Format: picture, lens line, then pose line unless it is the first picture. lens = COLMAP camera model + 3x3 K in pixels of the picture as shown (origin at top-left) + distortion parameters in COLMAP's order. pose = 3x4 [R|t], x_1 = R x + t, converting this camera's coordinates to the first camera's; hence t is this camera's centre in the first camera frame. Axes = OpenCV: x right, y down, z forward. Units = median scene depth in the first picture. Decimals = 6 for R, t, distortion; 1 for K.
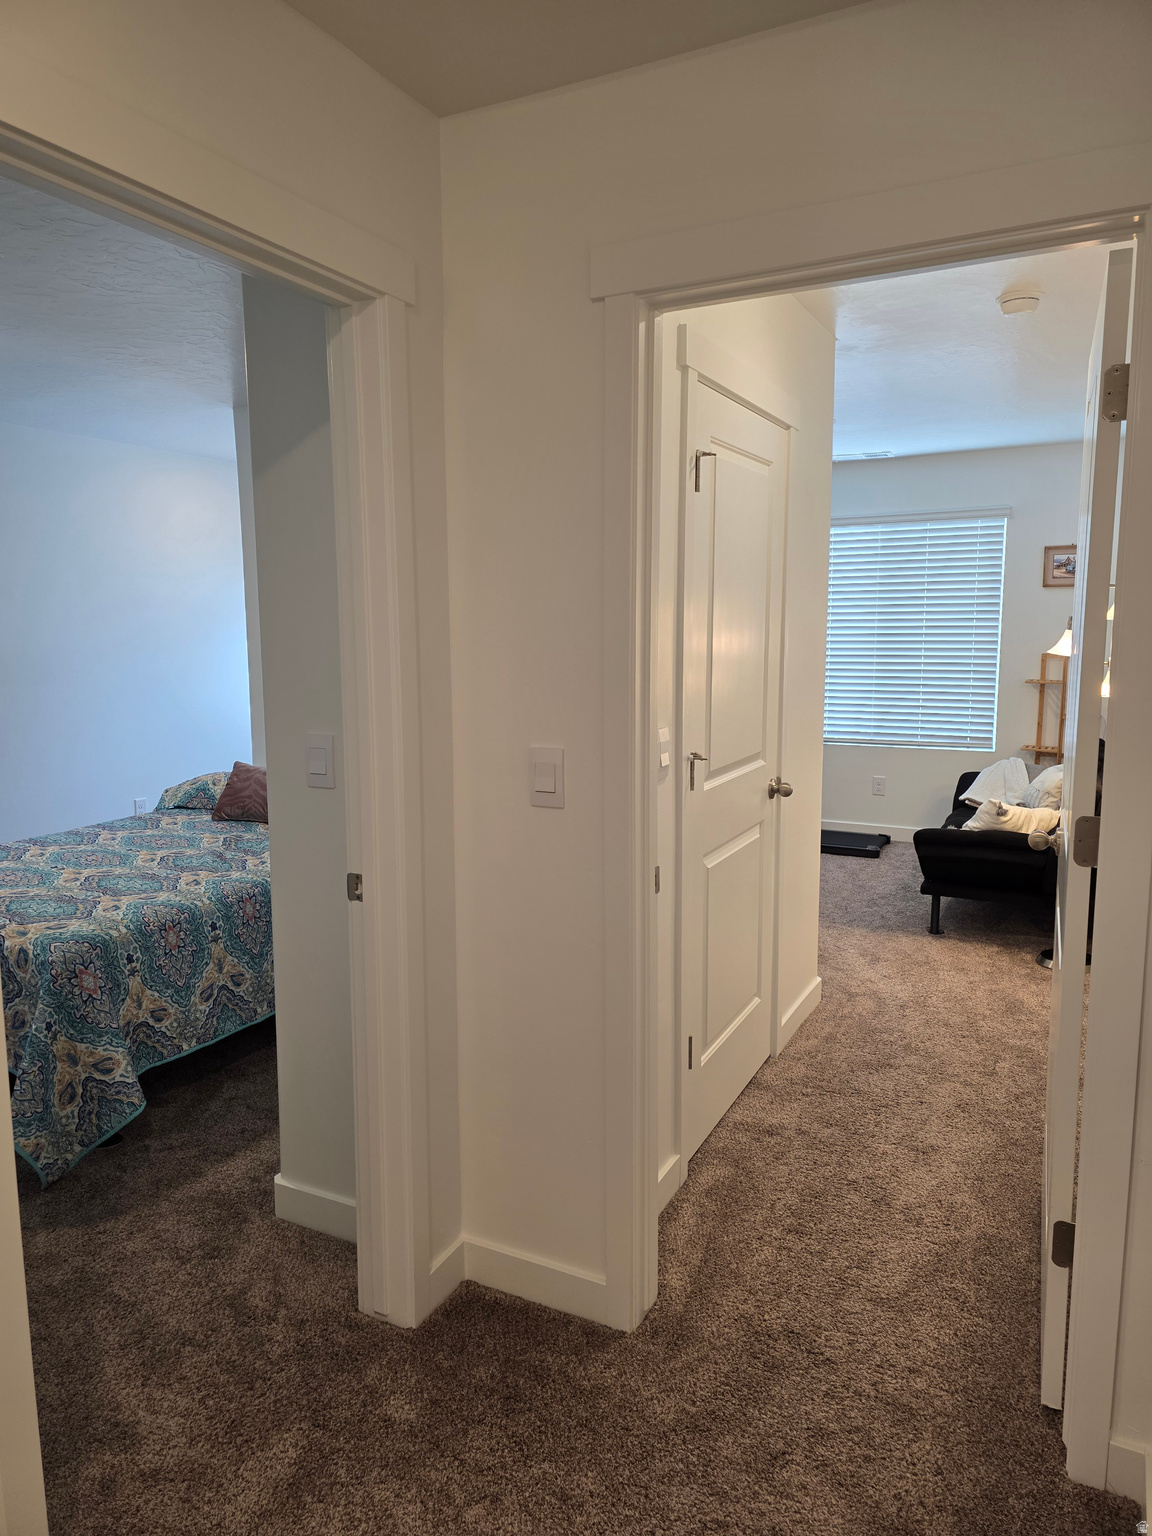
lens RADIAL K [[1036.0, 0, 577.5], [0, 1036.0, 759.4], [0, 0, 1]] dist [0.087826, -0.090377]
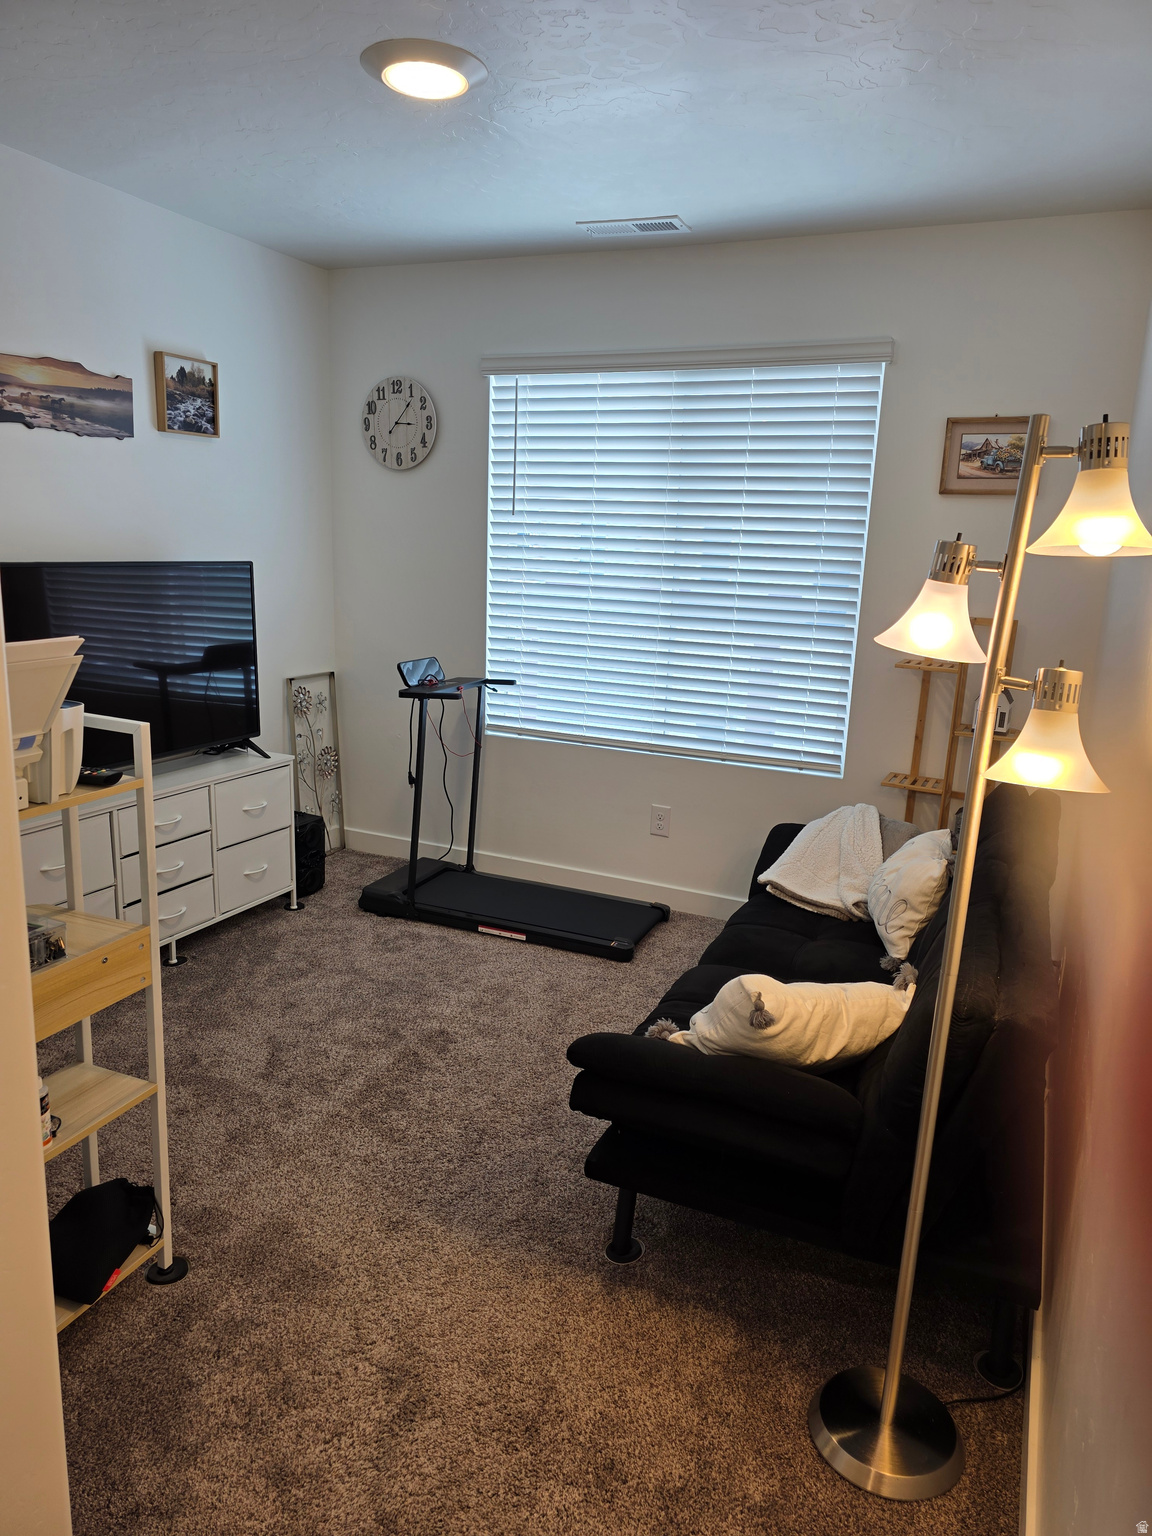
lens RADIAL K [[1036.0, 0, 577.5], [0, 1036.0, 759.4], [0, 0, 1]] dist [0.087826, -0.090377]
pose [[0.997844, 0.037447, 0.053900, 0.232578], [-0.041478, 0.996267, 0.075704, -0.059715], [-0.050864, -0.077776, 0.995672, 0.457834]]
